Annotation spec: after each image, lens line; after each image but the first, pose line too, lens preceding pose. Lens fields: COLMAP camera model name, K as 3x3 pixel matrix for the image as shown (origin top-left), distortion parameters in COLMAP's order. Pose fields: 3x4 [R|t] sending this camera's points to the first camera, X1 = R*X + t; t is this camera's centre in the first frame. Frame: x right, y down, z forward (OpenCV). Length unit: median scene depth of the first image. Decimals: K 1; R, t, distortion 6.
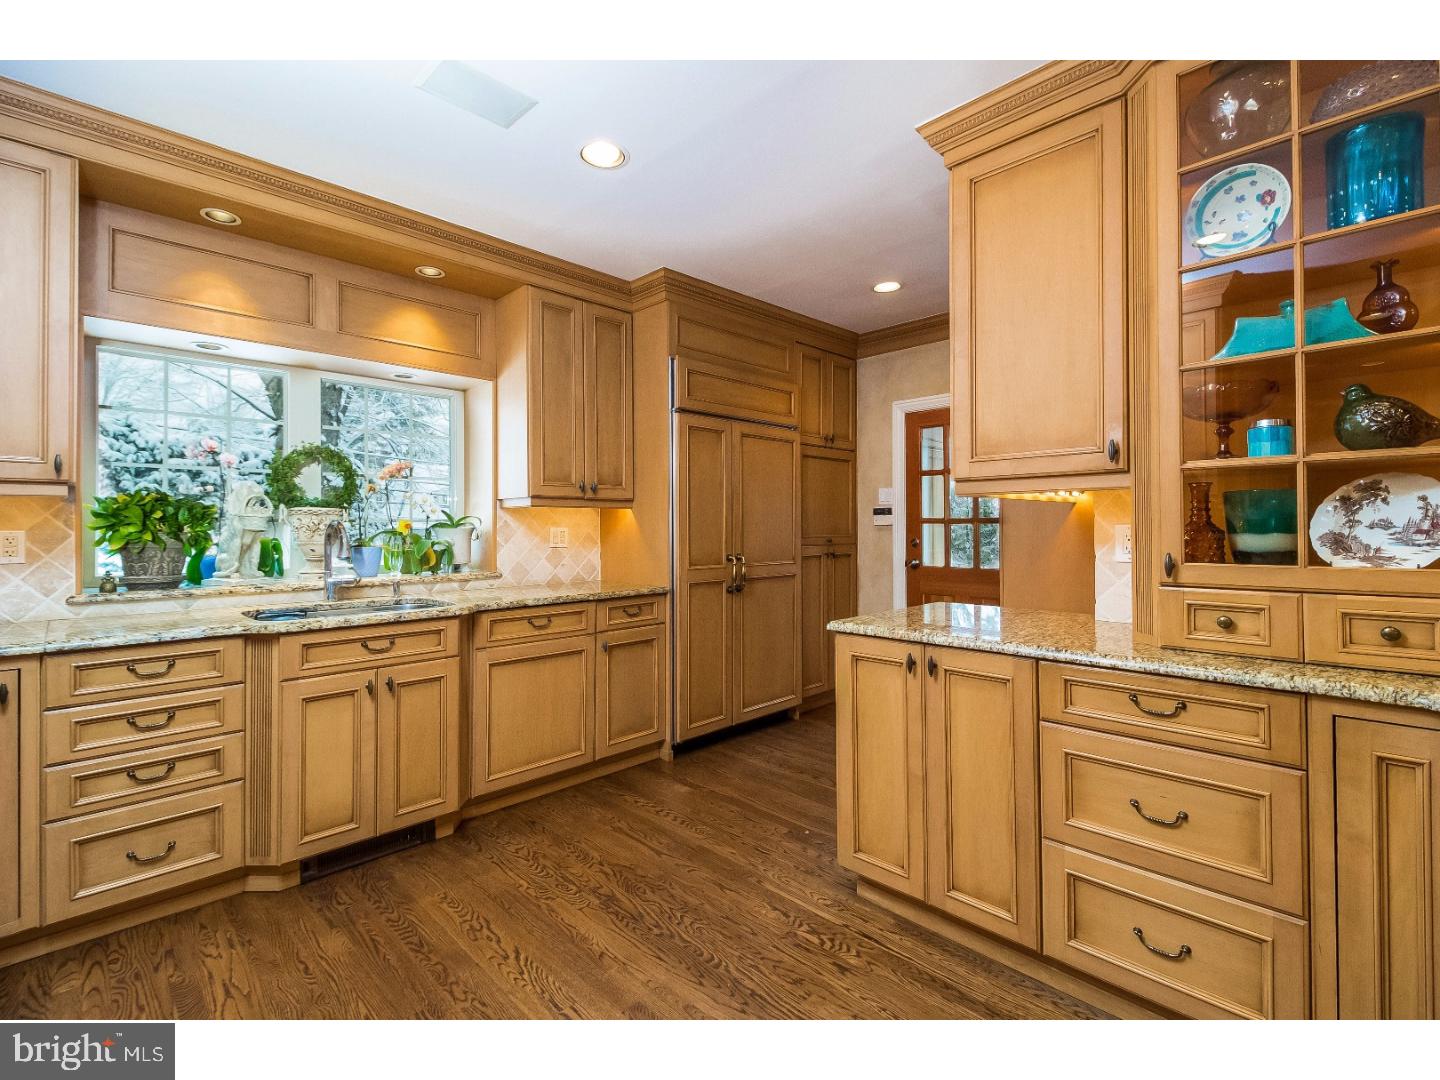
lens RADIAL K [[663.5, 0, 721.9], [0, 663.5, 524.9], [0, 0, 1]] dist [0.003690, -0.000563]
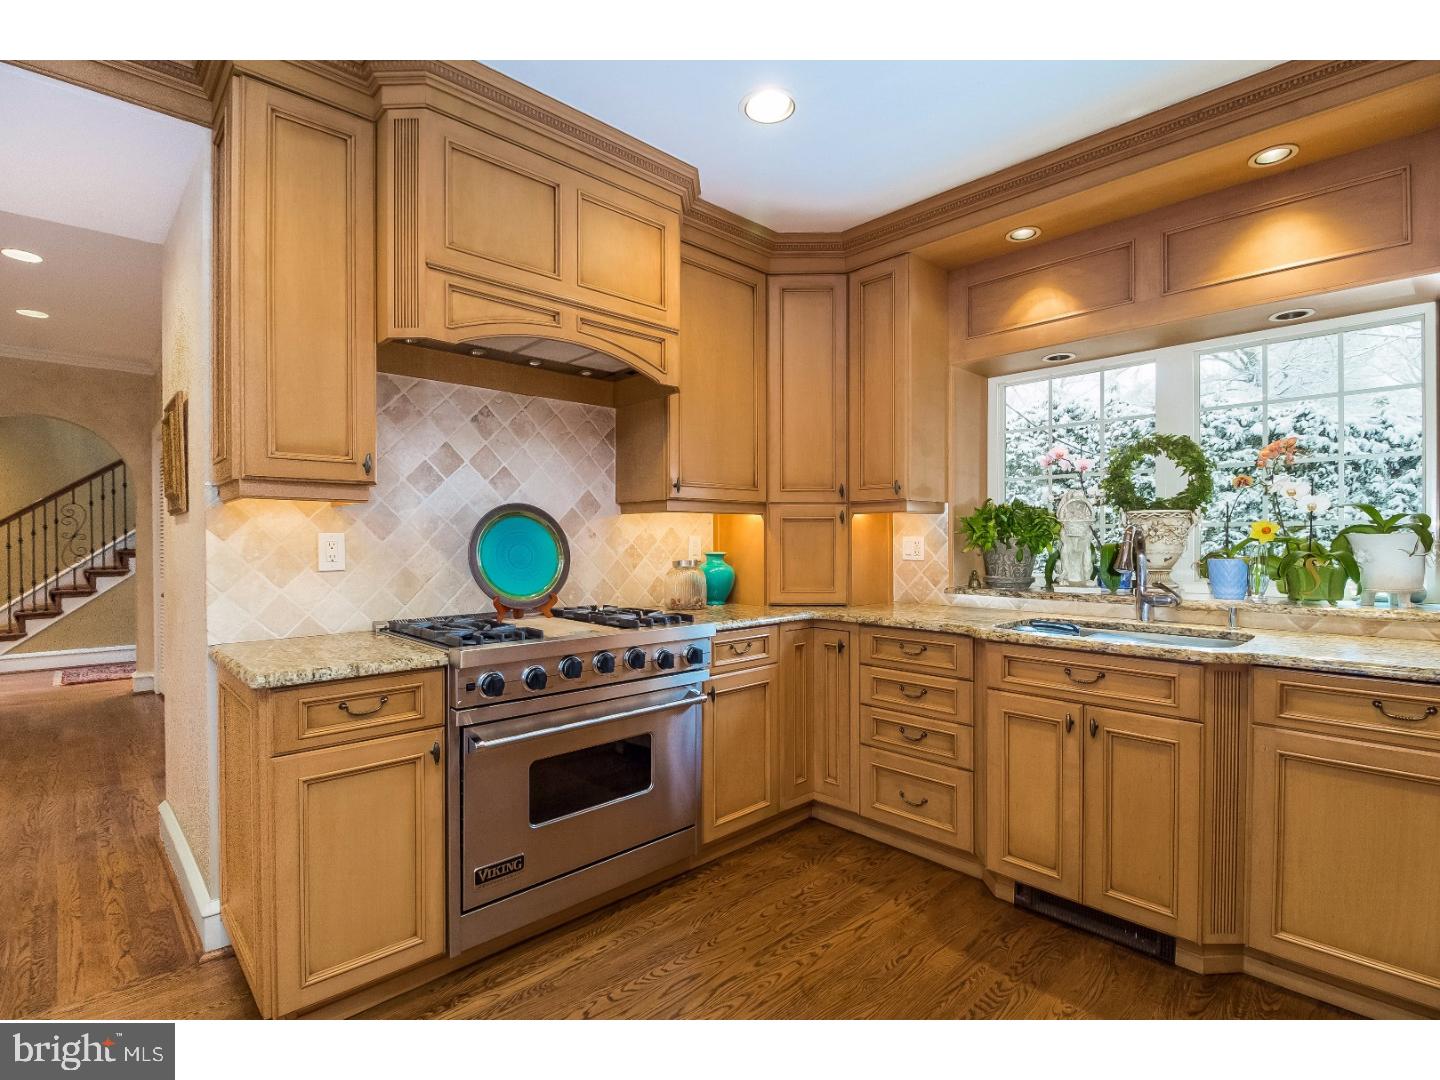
lens RADIAL K [[679.6, 0, 707.9], [0, 679.6, 538.5], [0, 0, 1]] dist [-0.021491, -0.000693]
pose [[-0.048093, 0.002590, -0.998840, 0.346693], [0.008926, 0.999958, 0.002163, 0.004243], [0.998803, -0.008812, -0.048114, 0.587975]]
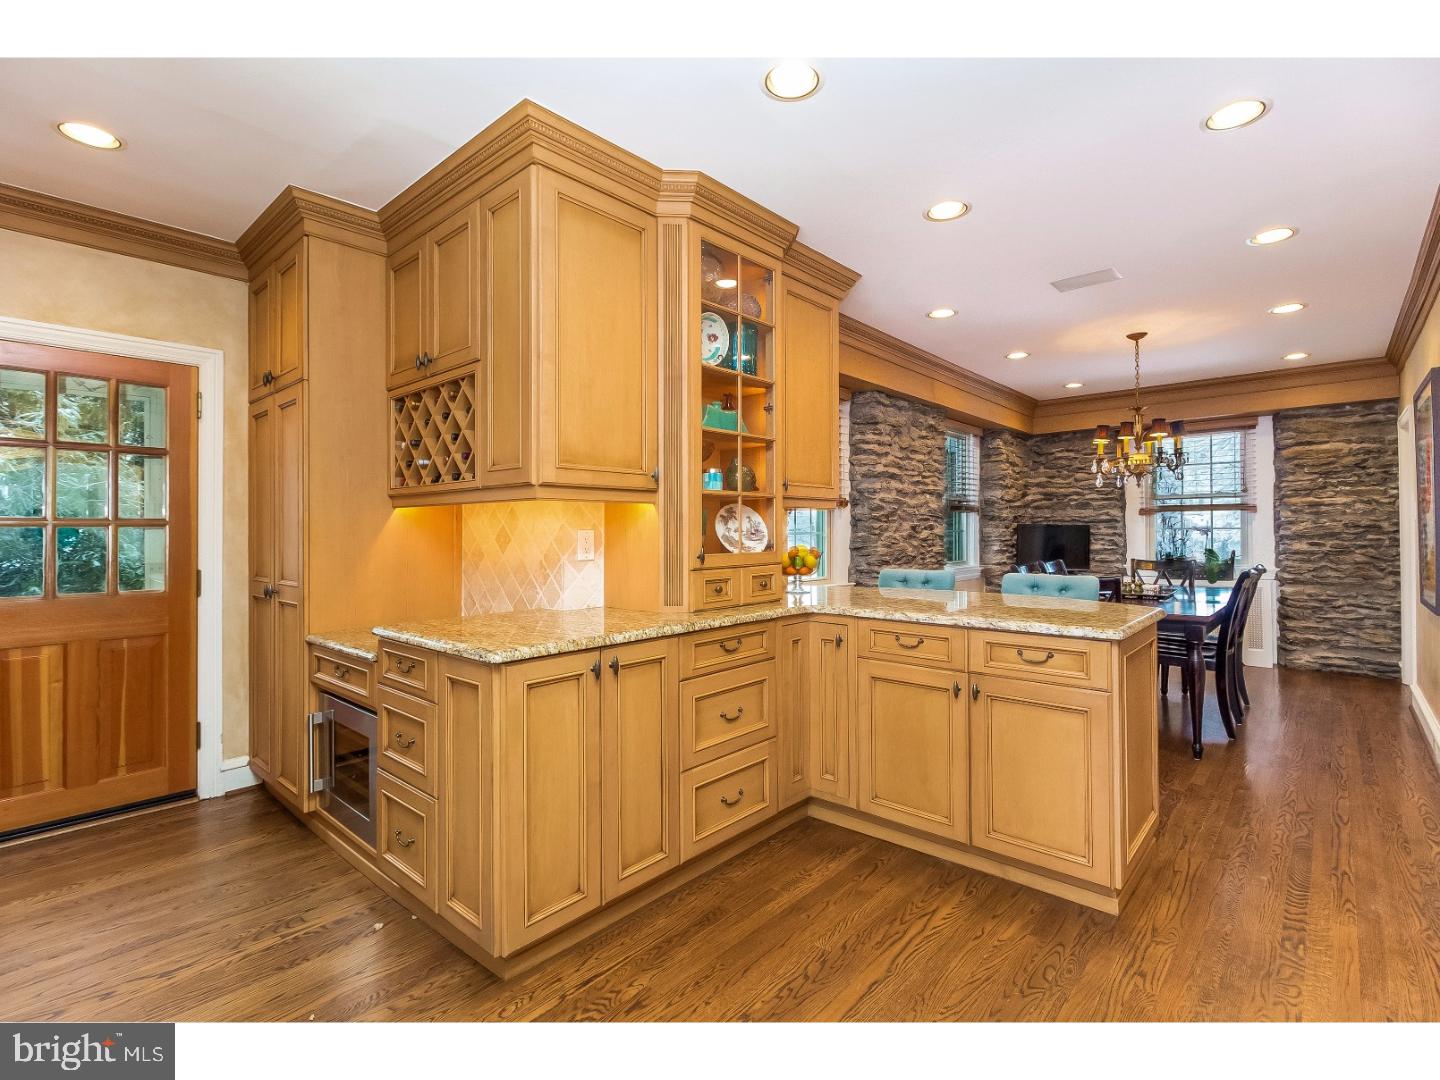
lens RADIAL K [[663.5, 0, 723.1], [0, 663.5, 527.1], [0, 0, 1]] dist [0.003690, -0.000563]
pose [[-0.054395, 0.010393, 0.998465, -0.795945], [0.000097, 0.999946, -0.010403, 0.008195], [-0.998520, -0.000469, -0.054393, 0.974354]]
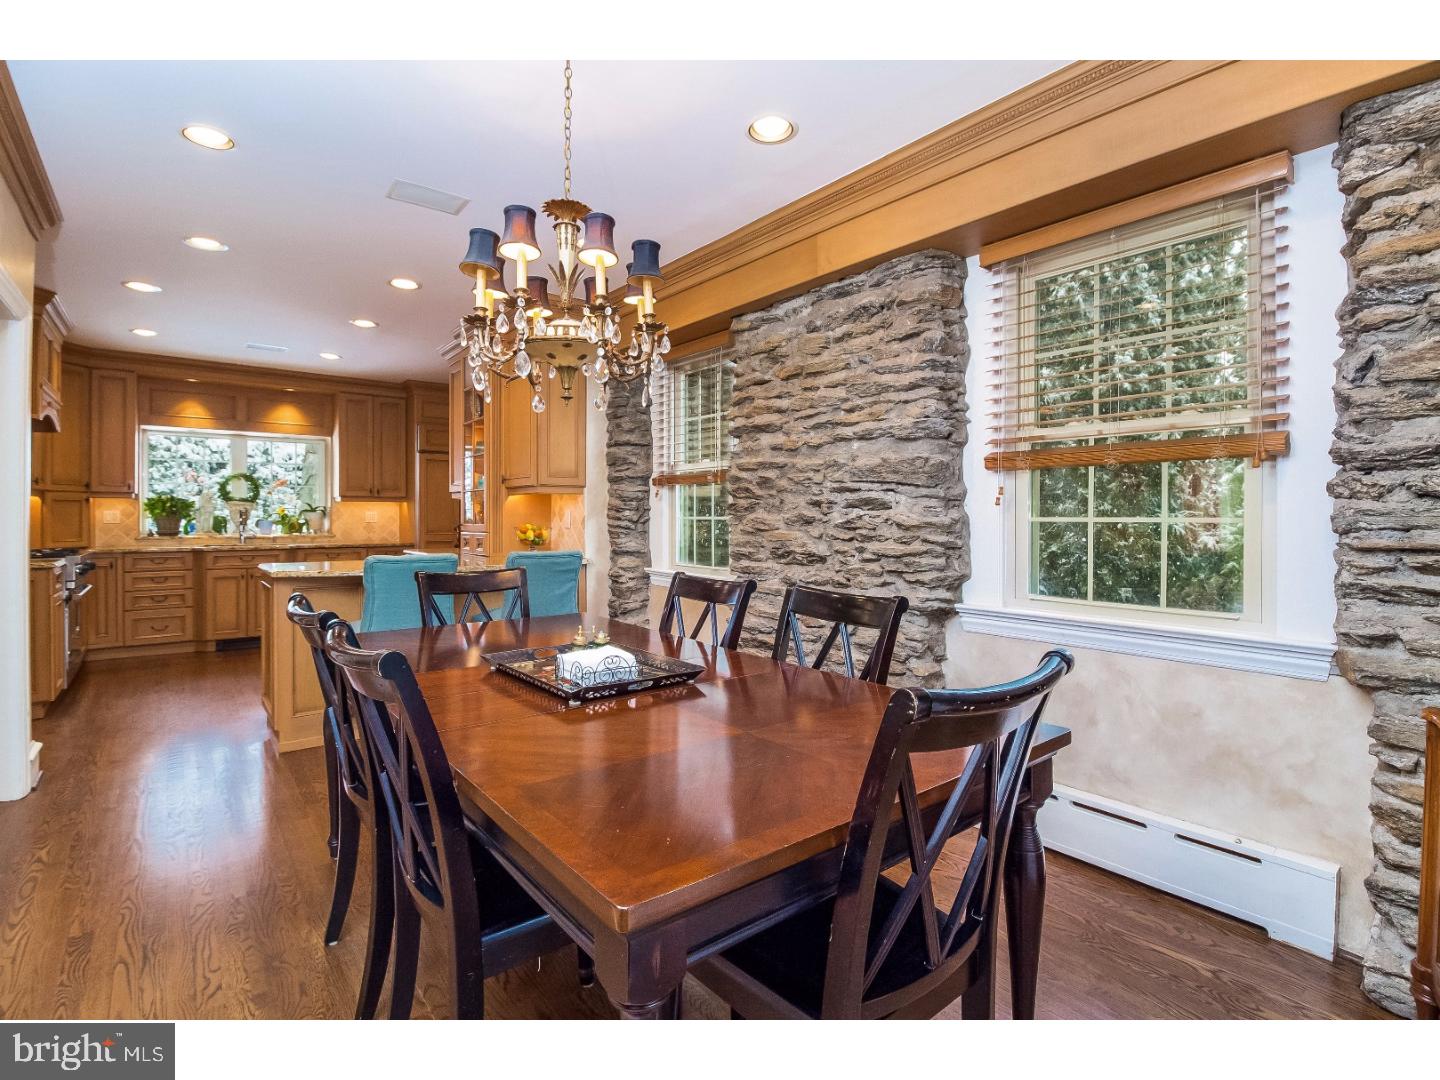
lens RADIAL K [[679.6, 0, 708.6], [0, 679.6, 525.2], [0, 0, 1]] dist [-0.021491, -0.000693]
pose [[0.992767, 0.007592, -0.119816, 1.482675], [-0.005396, 0.999812, 0.018647, 0.002238], [0.119935, -0.017866, 0.992621, -1.262082]]
